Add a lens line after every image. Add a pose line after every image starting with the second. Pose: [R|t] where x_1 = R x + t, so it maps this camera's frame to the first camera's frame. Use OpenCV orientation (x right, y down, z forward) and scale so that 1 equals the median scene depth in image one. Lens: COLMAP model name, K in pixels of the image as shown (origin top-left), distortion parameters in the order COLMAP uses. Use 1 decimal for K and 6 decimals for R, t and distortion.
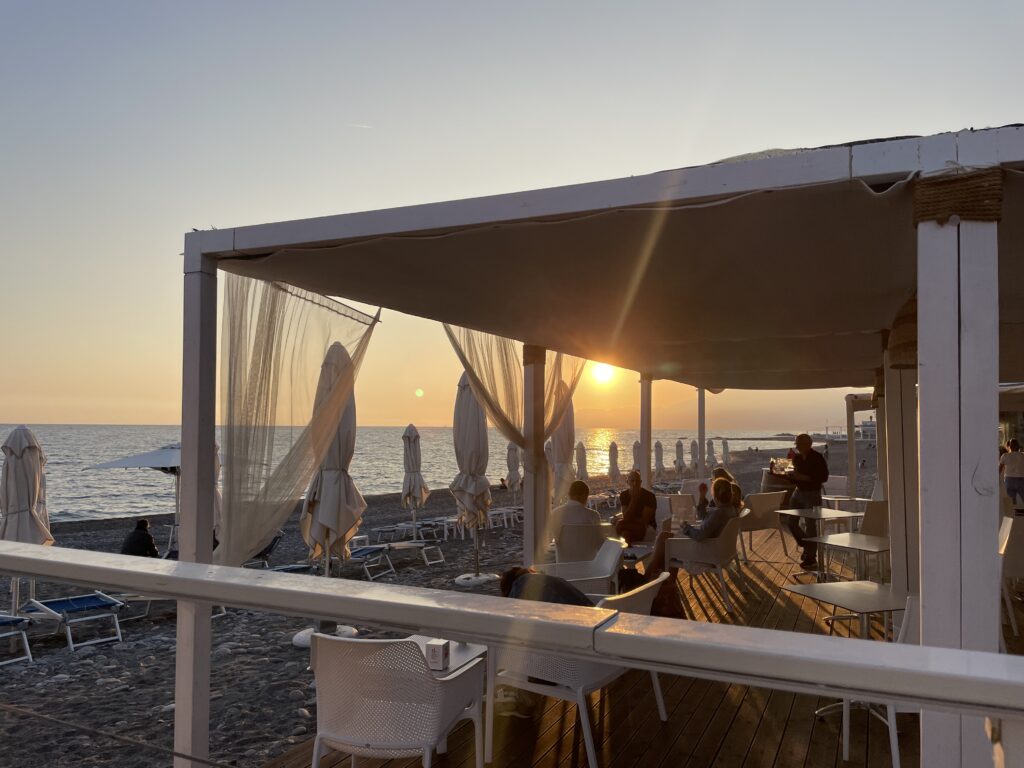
lens RADIAL K [[750.6, 0, 507.1], [0, 750.6, 365.4], [0, 0, 1]] dist [0.089069, -0.147940]
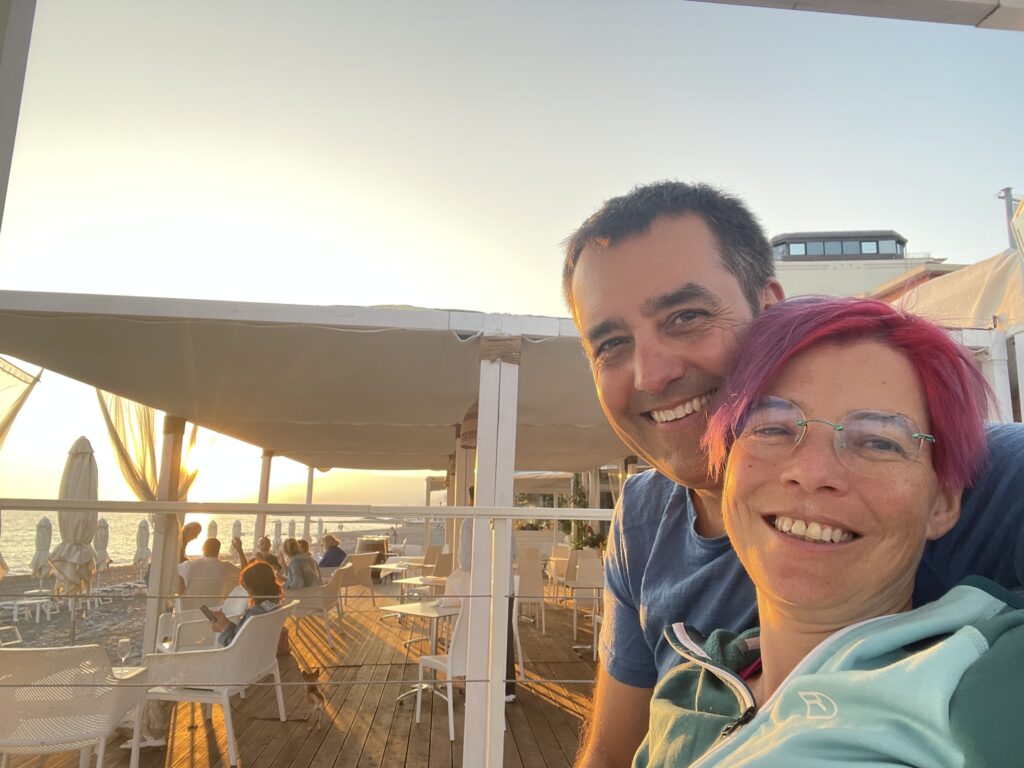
lens RADIAL K [[740.0, 0, 512.0], [0, 740.0, 384.0], [0, 0, 1]] dist [-0.001681, -0.000013]
pose [[0.856817, 0.099131, 0.506002, -0.097418], [-0.050919, 0.992815, -0.108281, 0.019094], [-0.513101, 0.067012, 0.855709, -0.187350]]
